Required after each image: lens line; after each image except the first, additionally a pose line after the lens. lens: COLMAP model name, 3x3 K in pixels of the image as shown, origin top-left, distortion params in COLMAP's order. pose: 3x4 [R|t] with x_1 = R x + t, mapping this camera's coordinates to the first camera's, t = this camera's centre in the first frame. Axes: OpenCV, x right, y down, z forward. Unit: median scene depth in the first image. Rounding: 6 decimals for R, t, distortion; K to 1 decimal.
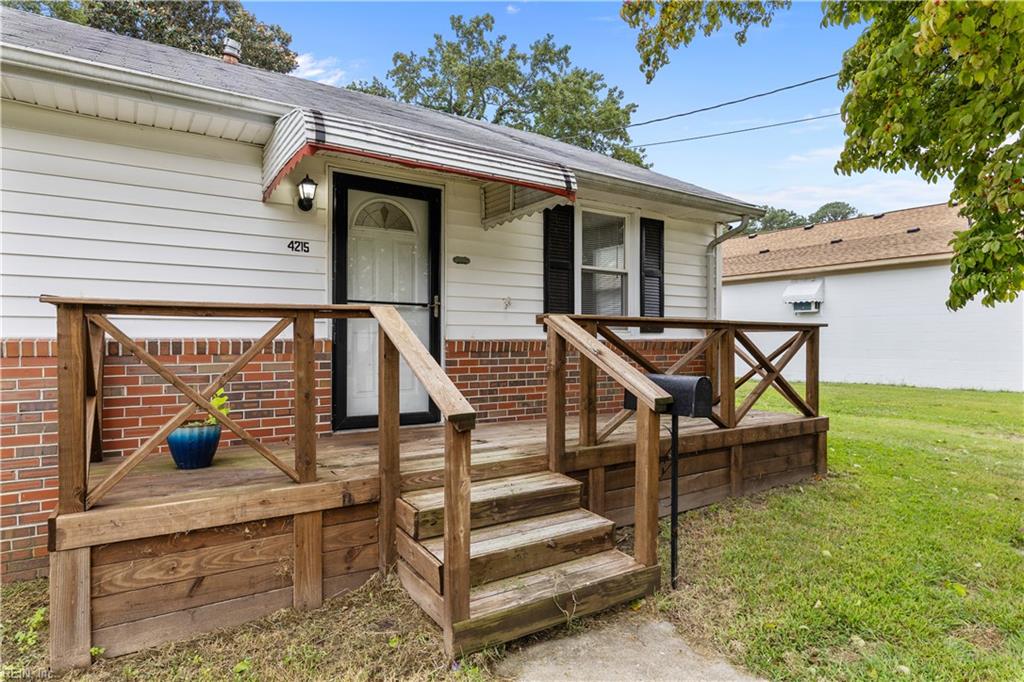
lens RADIAL K [[577.8, 0, 512.0], [0, 577.8, 341.0], [0, 0, 1]] dist [0.000900, 0.000252]
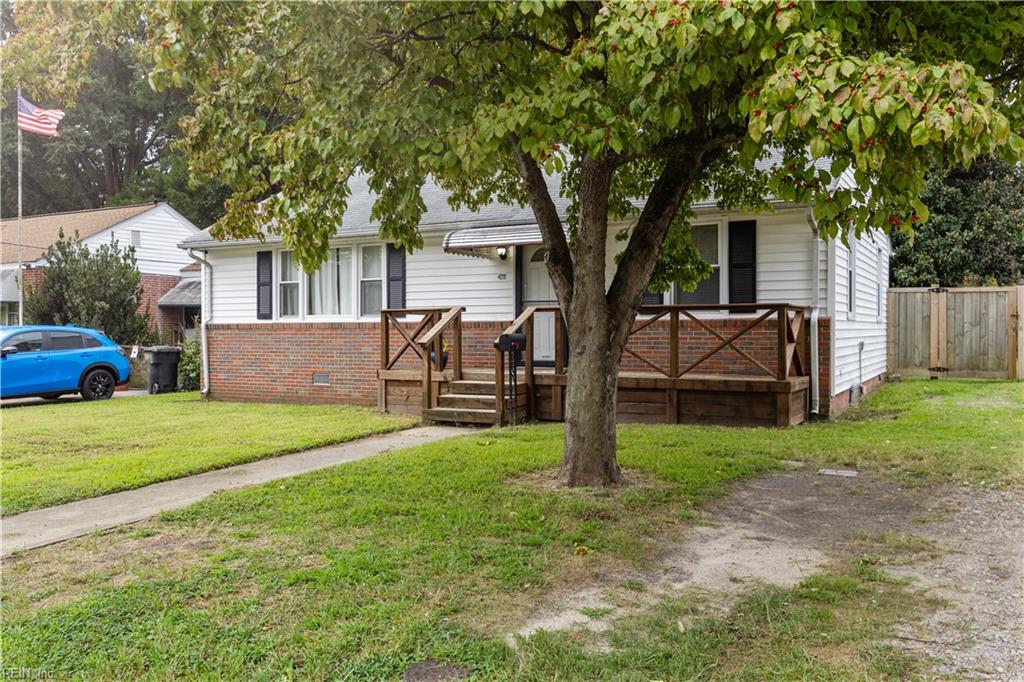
lens RADIAL K [[902.3, 0, 512.0], [0, 902.3, 341.0], [0, 0, 1]] dist [0.006942, 0.006746]
pose [[0.483521, 0.012028, -0.875250, 1.975266], [0.002526, 0.999882, 0.015136, 0.015718], [0.875329, -0.009530, 0.483434, -0.437073]]
